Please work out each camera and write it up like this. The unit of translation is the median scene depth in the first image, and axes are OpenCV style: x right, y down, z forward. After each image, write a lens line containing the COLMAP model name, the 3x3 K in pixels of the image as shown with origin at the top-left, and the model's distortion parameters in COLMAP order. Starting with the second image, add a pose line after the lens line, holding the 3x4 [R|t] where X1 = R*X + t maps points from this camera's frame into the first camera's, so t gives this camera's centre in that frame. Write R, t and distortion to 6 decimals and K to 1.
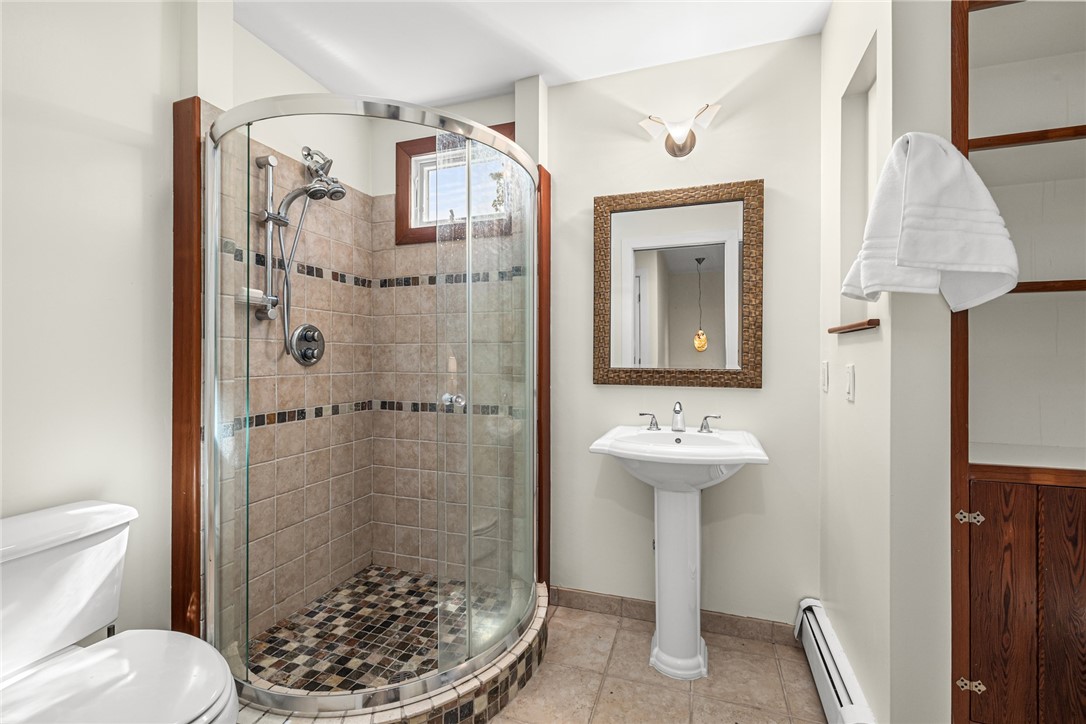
lens RADIAL K [[467.1, 0, 543.8], [0, 467.1, 362.8], [0, 0, 1]] dist [-0.000455, -0.000040]
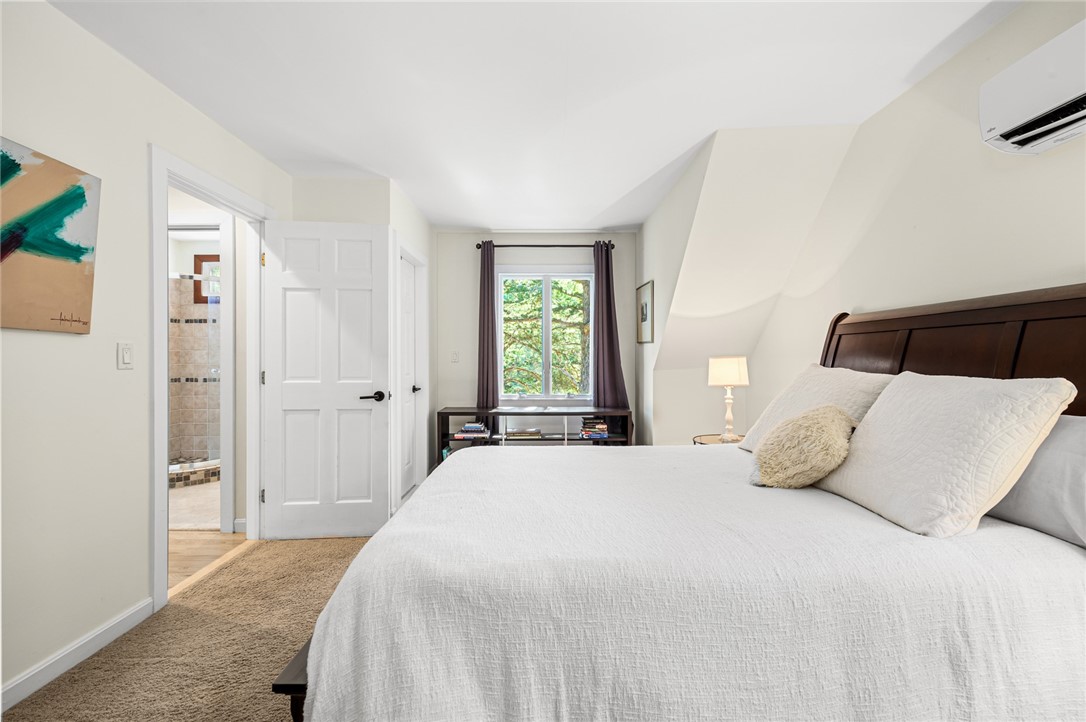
lens RADIAL K [[467.1, 0, 543.9], [0, 467.1, 355.5], [0, 0, 1]] dist [-0.000455, -0.000040]
pose [[0.940768, -0.001112, 0.339048, 0.451094], [0.000832, 0.999999, 0.000971, -0.018651], [-0.339049, -0.000632, 0.940769, -1.510238]]
